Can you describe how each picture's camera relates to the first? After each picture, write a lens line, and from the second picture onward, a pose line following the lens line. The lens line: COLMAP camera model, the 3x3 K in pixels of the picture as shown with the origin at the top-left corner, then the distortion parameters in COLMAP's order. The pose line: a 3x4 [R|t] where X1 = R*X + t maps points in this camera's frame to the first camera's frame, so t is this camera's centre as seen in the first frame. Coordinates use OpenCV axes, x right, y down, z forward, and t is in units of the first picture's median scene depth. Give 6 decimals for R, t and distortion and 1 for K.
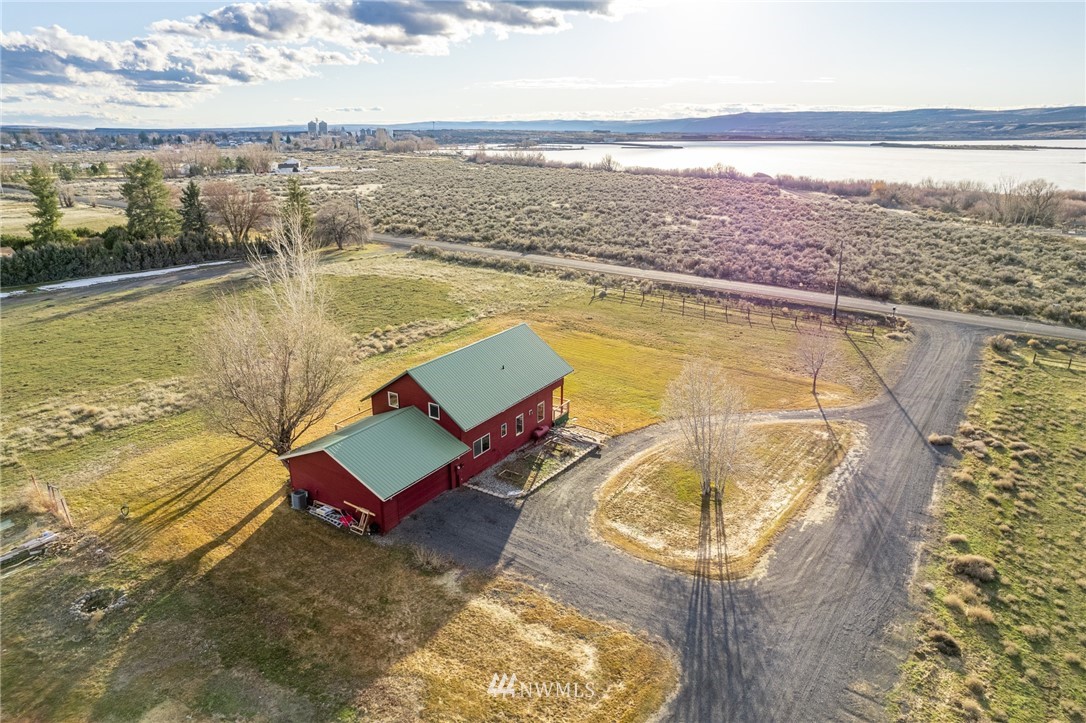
lens RADIAL K [[684.2, 0, 561.1], [0, 684.2, 364.2], [0, 0, 1]] dist [-0.074629, 0.065043]
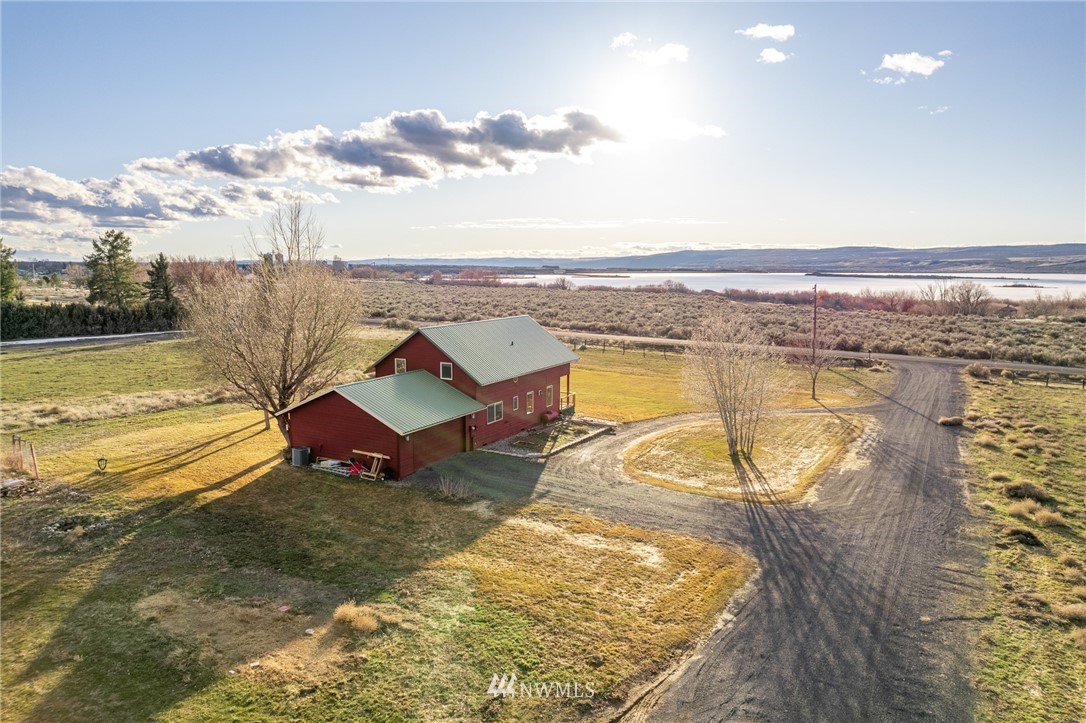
lens RADIAL K [[684.2, 0, 561.1], [0, 684.2, 364.2], [0, 0, 1]] dist [-0.074629, 0.065043]
pose [[0.997555, -0.012894, 0.068689, -0.096783], [0.025219, 0.983027, -0.181722, 0.247171], [-0.065180, 0.183010, 0.980948, 0.061332]]
